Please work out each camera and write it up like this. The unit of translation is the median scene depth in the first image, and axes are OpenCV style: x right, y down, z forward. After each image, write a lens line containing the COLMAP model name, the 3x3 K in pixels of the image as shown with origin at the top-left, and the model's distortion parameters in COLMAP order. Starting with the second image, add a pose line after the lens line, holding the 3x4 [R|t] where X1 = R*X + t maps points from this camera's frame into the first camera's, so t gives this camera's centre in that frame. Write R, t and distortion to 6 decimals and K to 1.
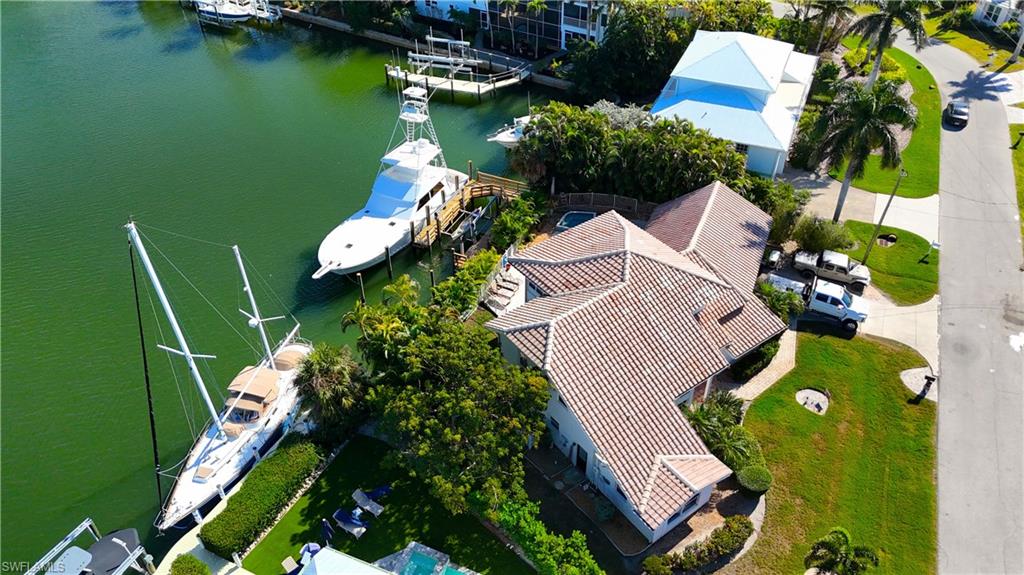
lens RADIAL K [[783.4, 0, 512.0], [0, 783.4, 287.5], [0, 0, 1]] dist [0.000231, 0.000275]
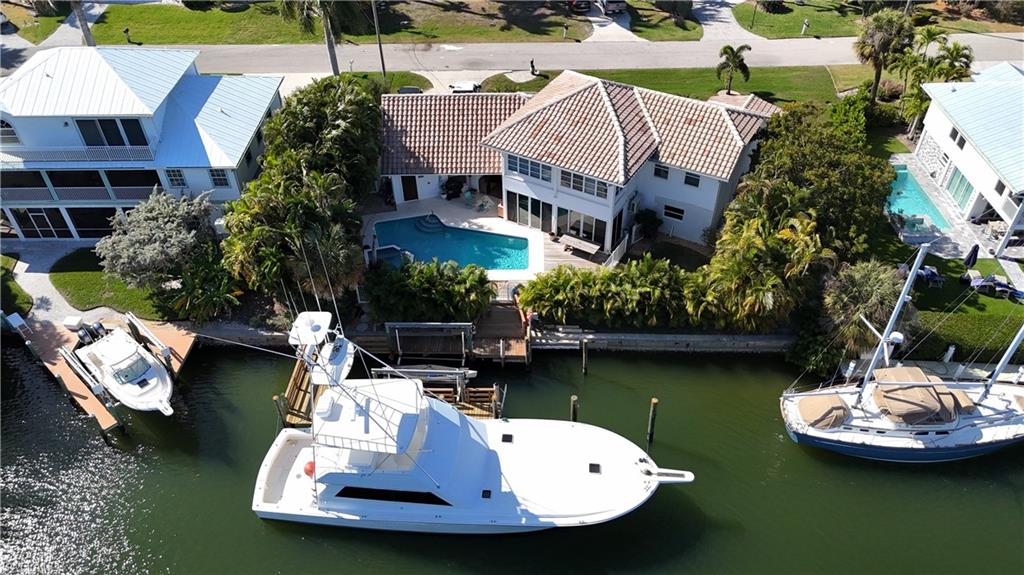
lens RADIAL K [[720.1, 0, 512.0], [0, 720.1, 287.5], [0, 0, 1]] dist [0.000020, -0.001800]
pose [[-0.414214, -0.575405, 0.705221, -0.586884], [0.579440, 0.430813, 0.691845, -0.615799], [-0.701909, 0.695205, 0.154964, 1.098897]]
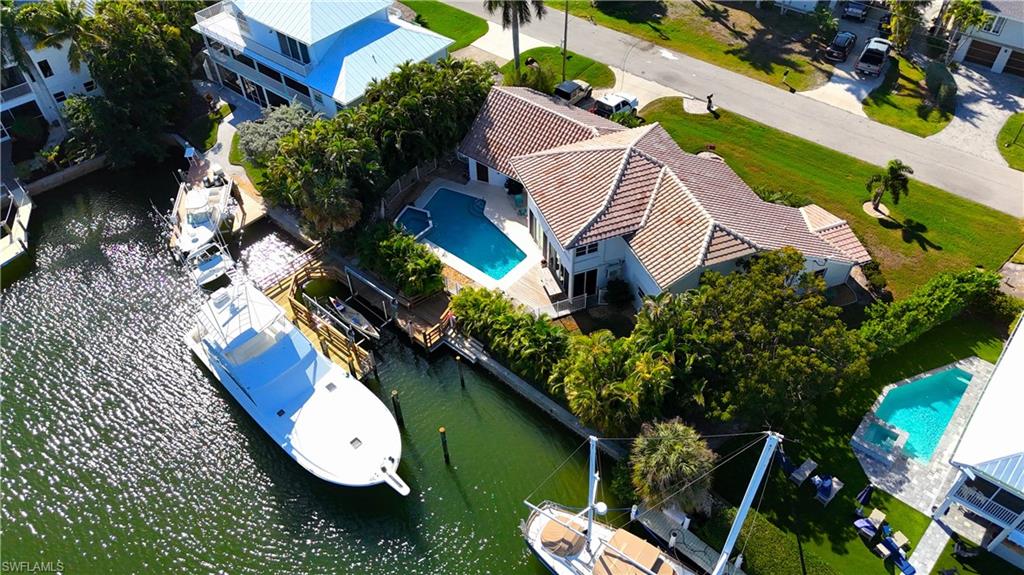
lens RADIAL K [[741.9, 0, 523.7], [0, 741.9, 288.3], [0, 0, 1]] dist [-0.005715, -0.001896]
pose [[0.249303, -0.684189, 0.685371, -0.656449], [0.604112, 0.663008, 0.442119, -0.426277], [-0.756899, 0.303819, 0.578617, 0.596200]]
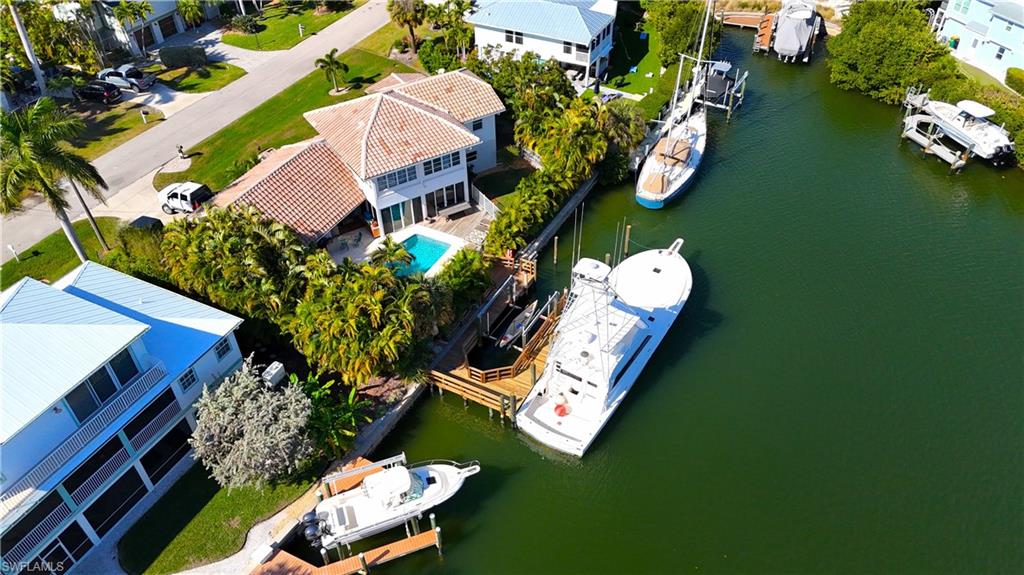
lens RADIAL K [[741.9, 0, 523.7], [0, 741.9, 288.3], [0, 0, 1]] dist [-0.005715, -0.001896]
pose [[-0.998851, -0.002363, 0.047871, -0.124439], [0.046668, 0.179684, 0.982617, -1.082836], [-0.010923, 0.983722, -0.179367, 1.469080]]
